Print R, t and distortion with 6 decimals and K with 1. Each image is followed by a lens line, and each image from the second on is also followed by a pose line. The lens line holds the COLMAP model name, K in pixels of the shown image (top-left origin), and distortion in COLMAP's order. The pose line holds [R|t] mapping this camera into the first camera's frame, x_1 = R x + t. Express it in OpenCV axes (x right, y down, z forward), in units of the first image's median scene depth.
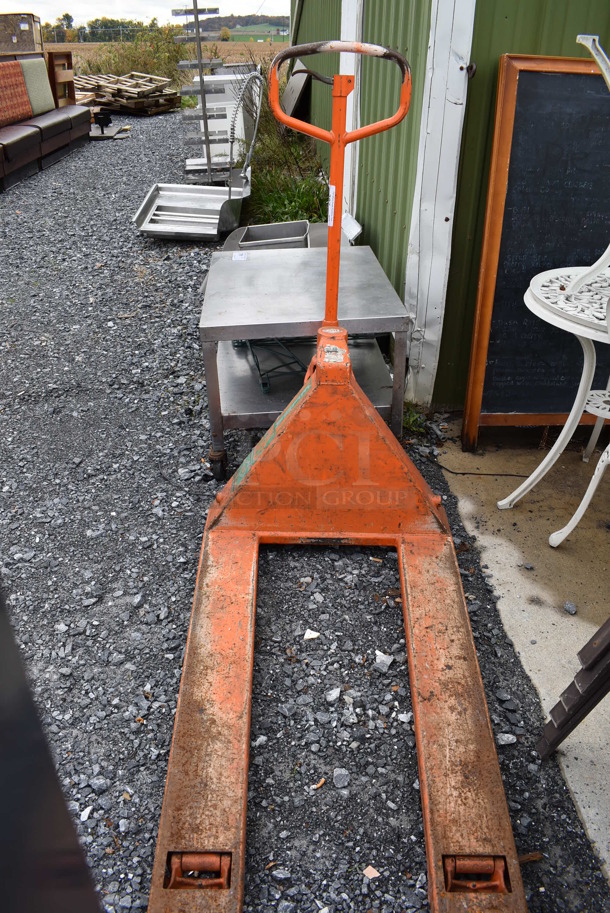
lens RADIAL K [[710.7, 0, 306.4], [0, 710.7, 457.7], [0, 0, 1]] dist [-0.100306, 0.014803]
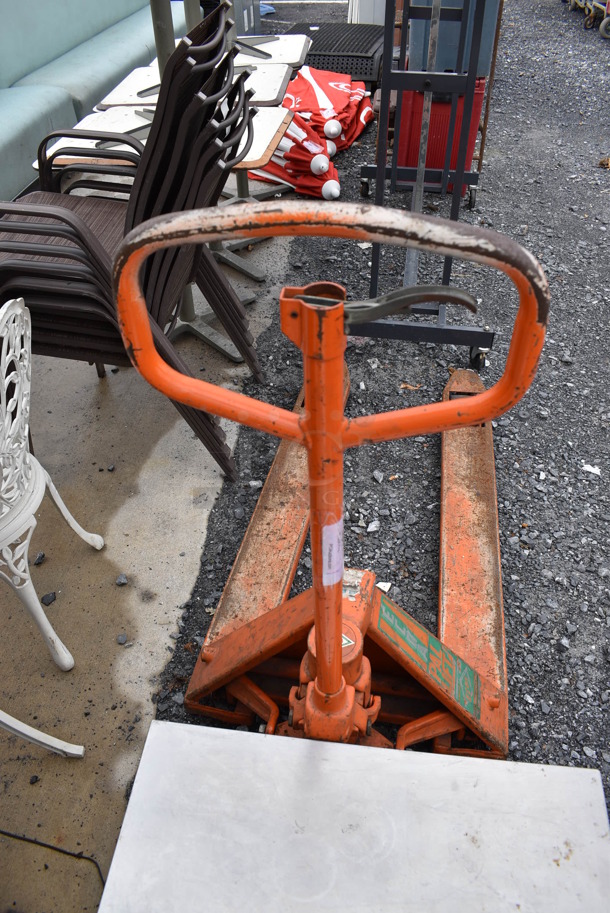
lens RADIAL K [[710.7, 0, 307.8], [0, 710.7, 455.4], [0, 0, 1]] dist [-0.100306, 0.014803]
pose [[-0.984406, -0.117526, 0.130890, 0.003399], [0.090544, 0.299421, 0.949815, -0.874255], [-0.150819, 0.946855, -0.284111, 1.210858]]
